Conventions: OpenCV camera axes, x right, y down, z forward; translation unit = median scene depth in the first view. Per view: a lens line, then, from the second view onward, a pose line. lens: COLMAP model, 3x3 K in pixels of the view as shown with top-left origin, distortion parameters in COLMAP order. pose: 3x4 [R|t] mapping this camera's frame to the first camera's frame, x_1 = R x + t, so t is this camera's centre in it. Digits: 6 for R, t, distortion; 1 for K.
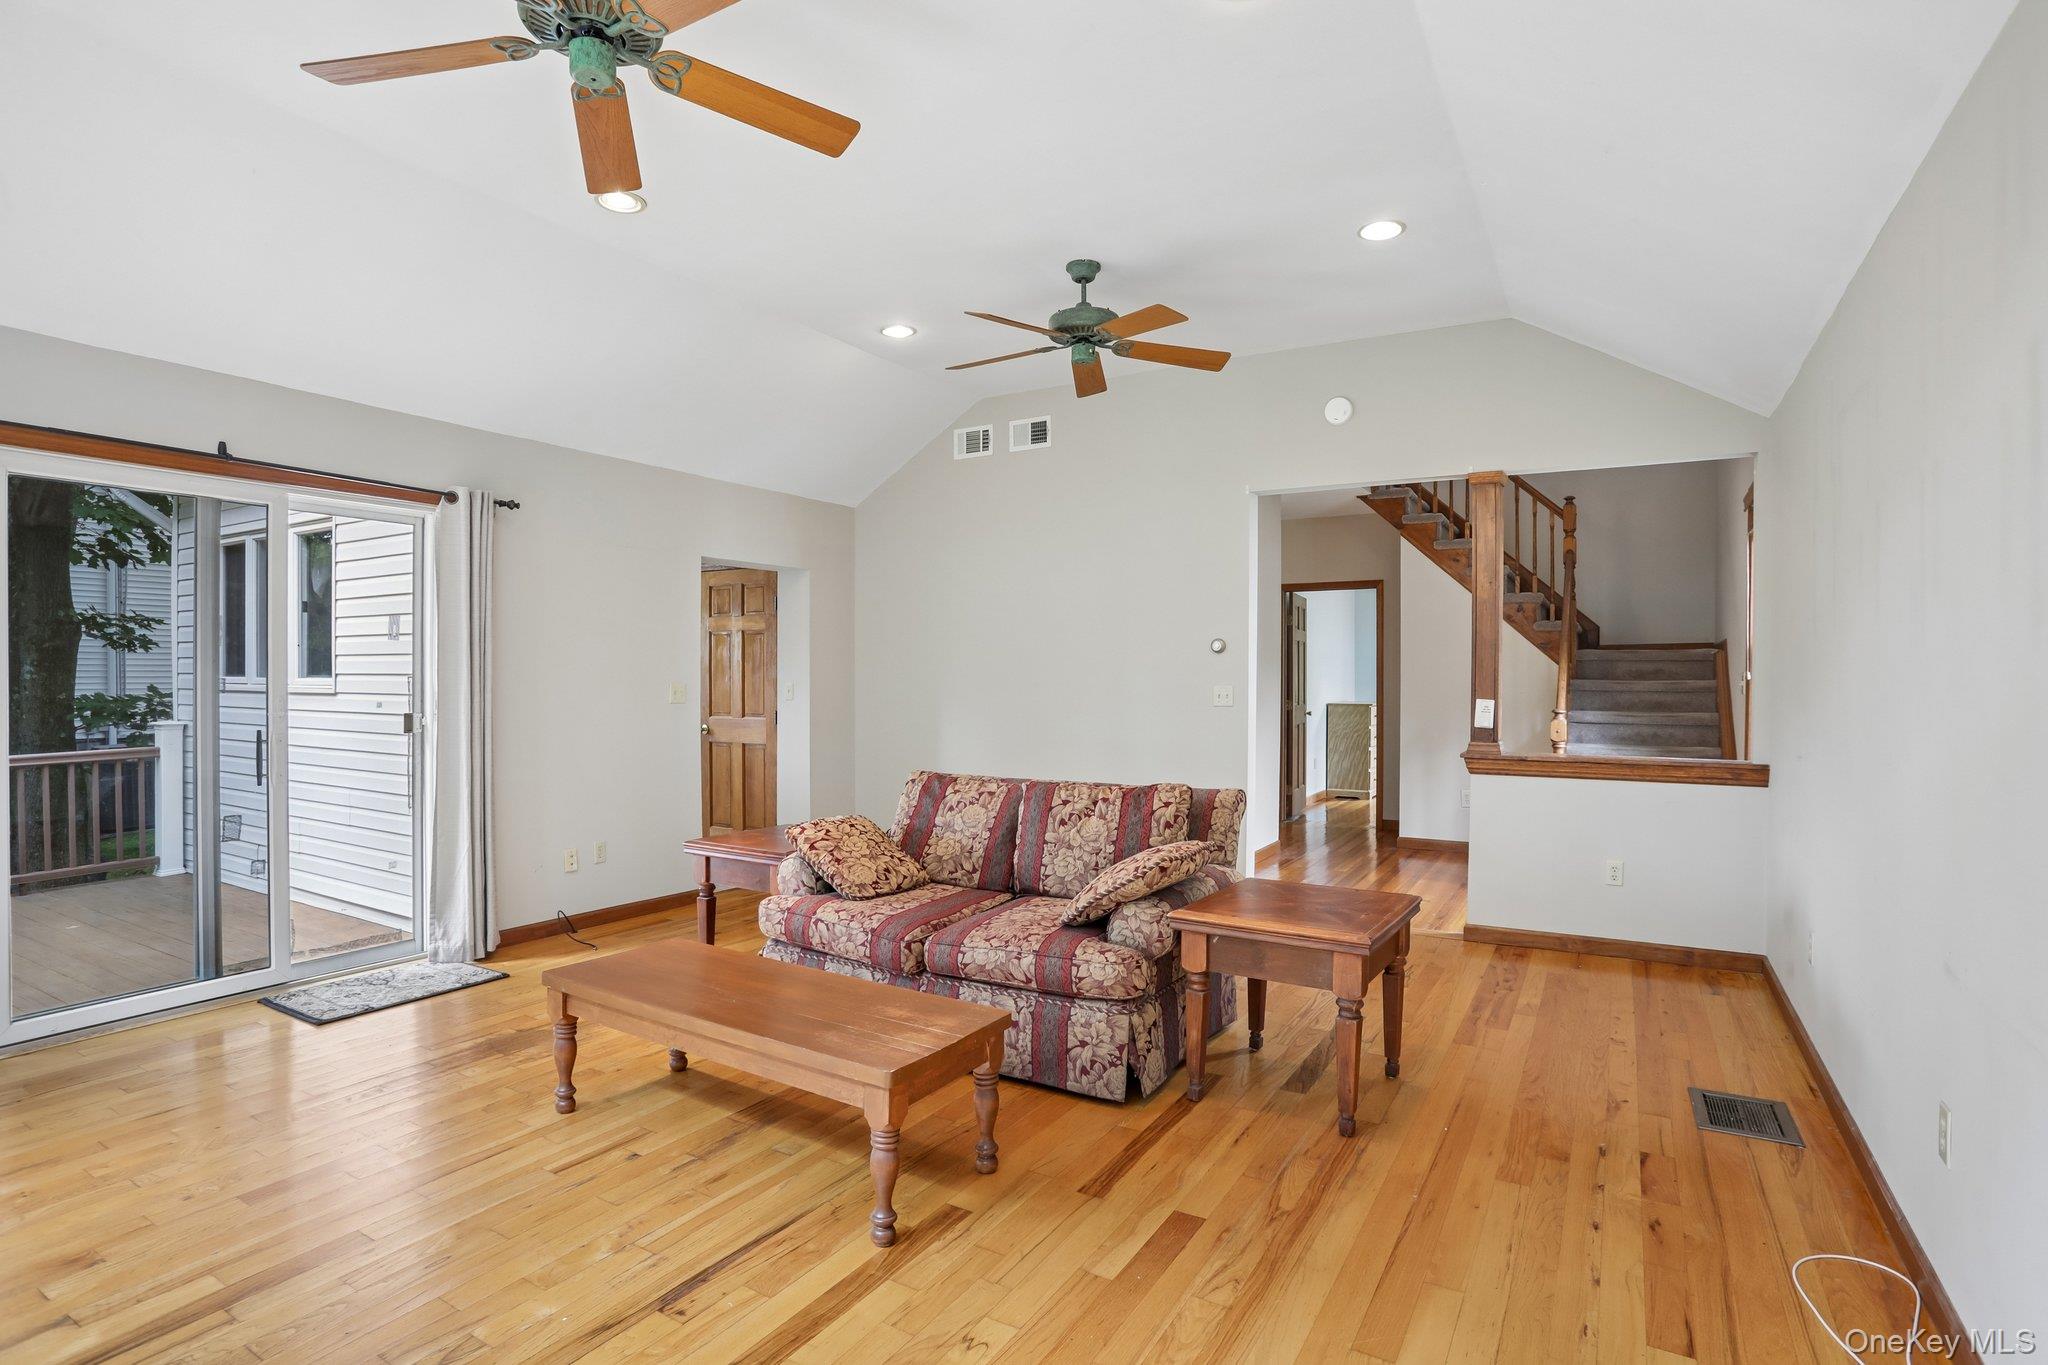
lens RADIAL K [[1017.6, 0, 996.5], [0, 1017.6, 690.3], [0, 0, 1]] dist [-0.079294, 0.051300]
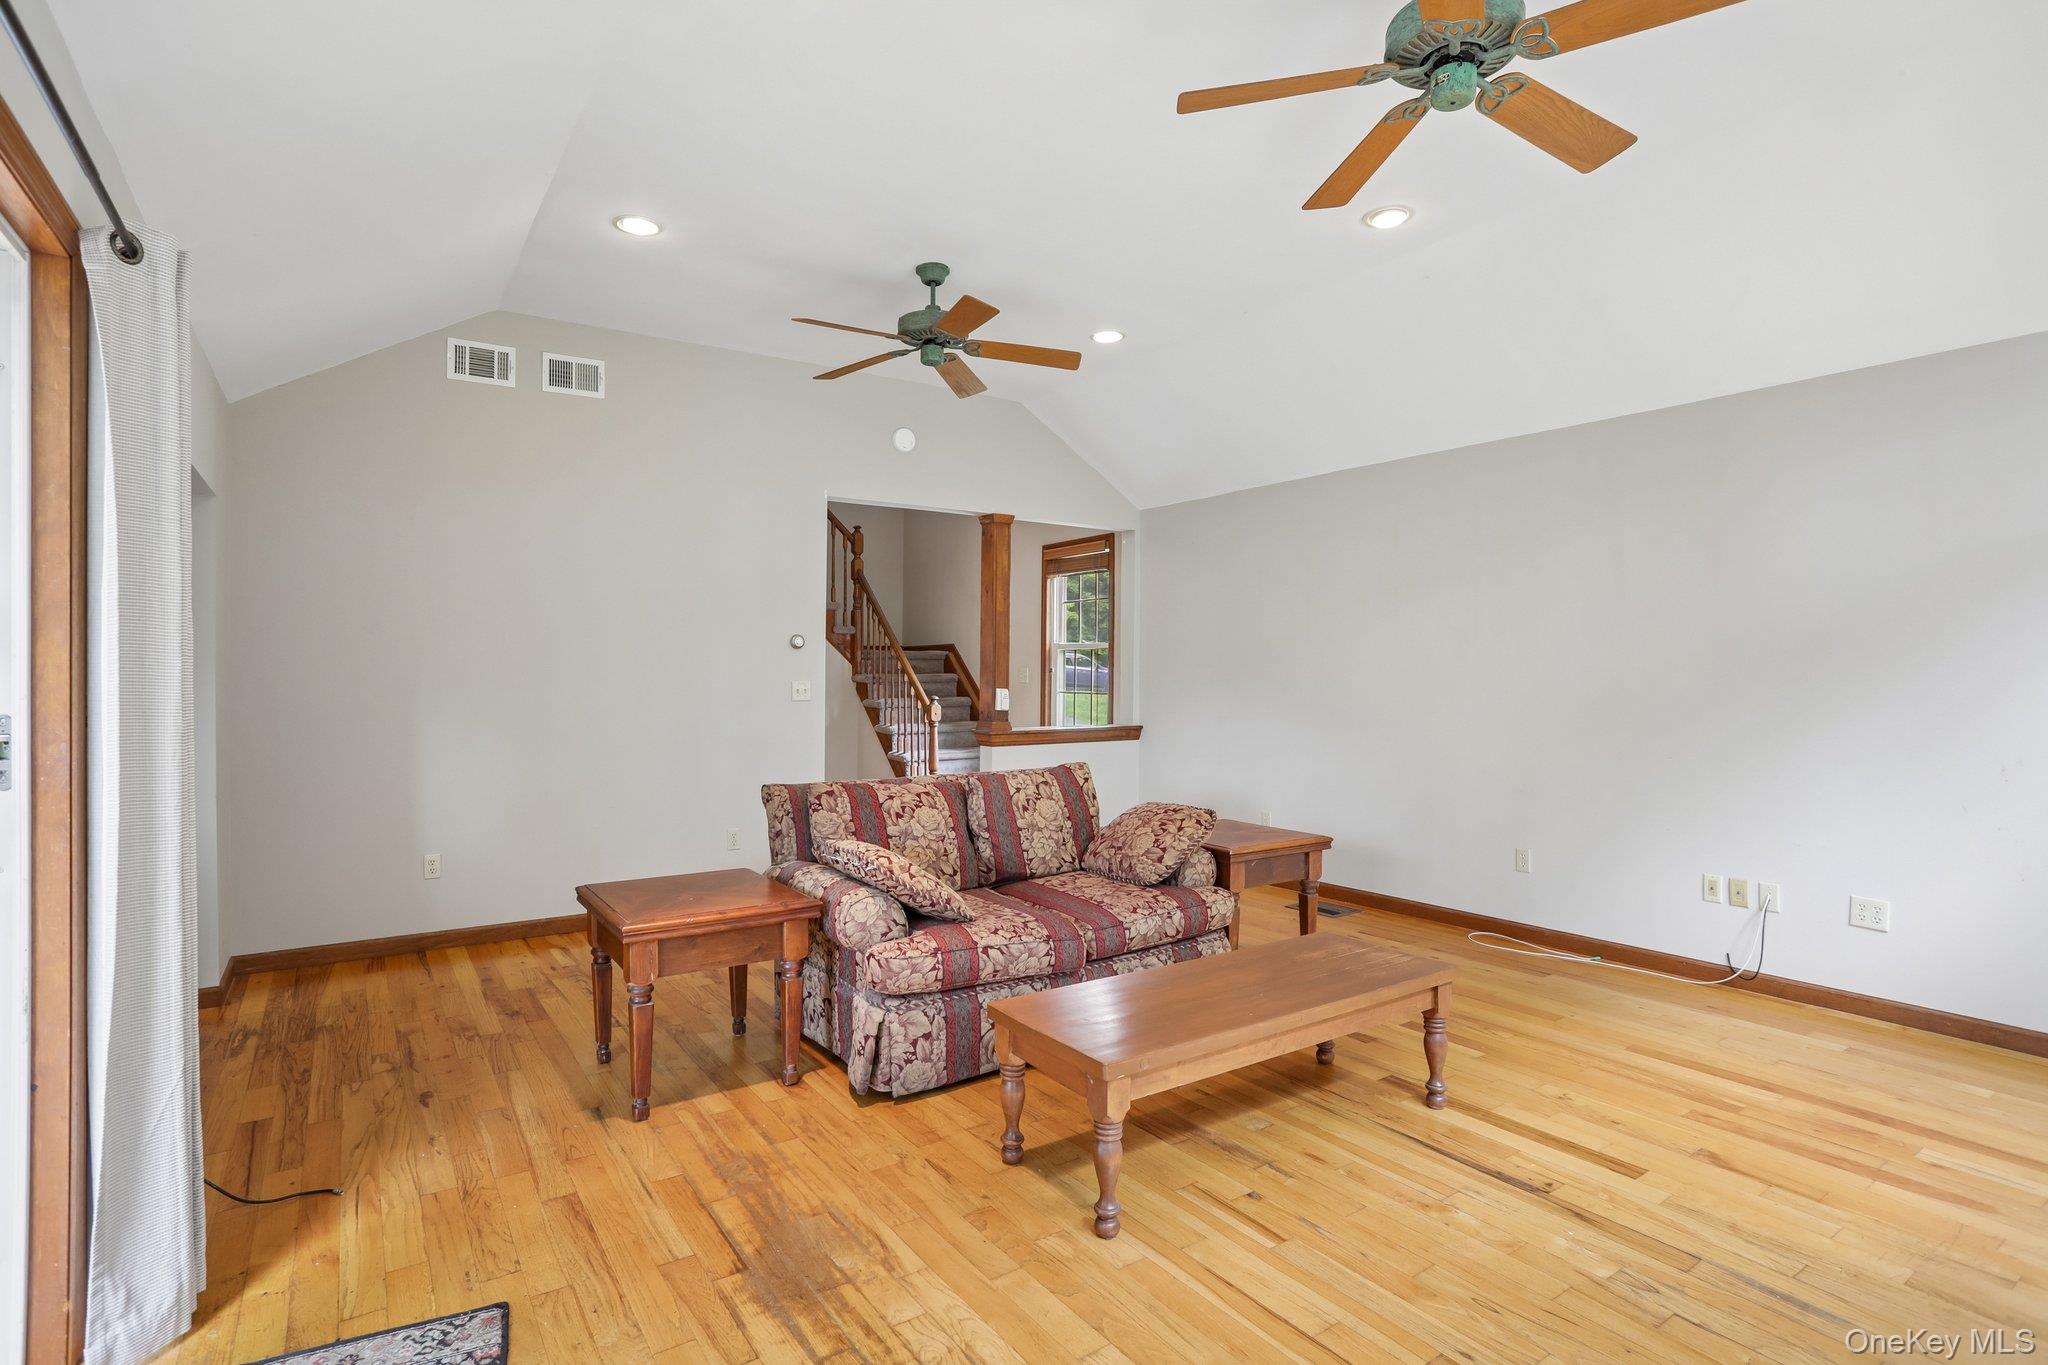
lens RADIAL K [[997.7, 0, 1015.5], [0, 997.7, 680.7], [0, 0, 1]] dist [-0.055213, 0.030670]
pose [[0.414536, -0.010608, 0.909971, -0.893793], [0.015574, 0.999868, 0.004561, -0.009122], [-0.909900, 0.012282, 0.414646, 0.574920]]
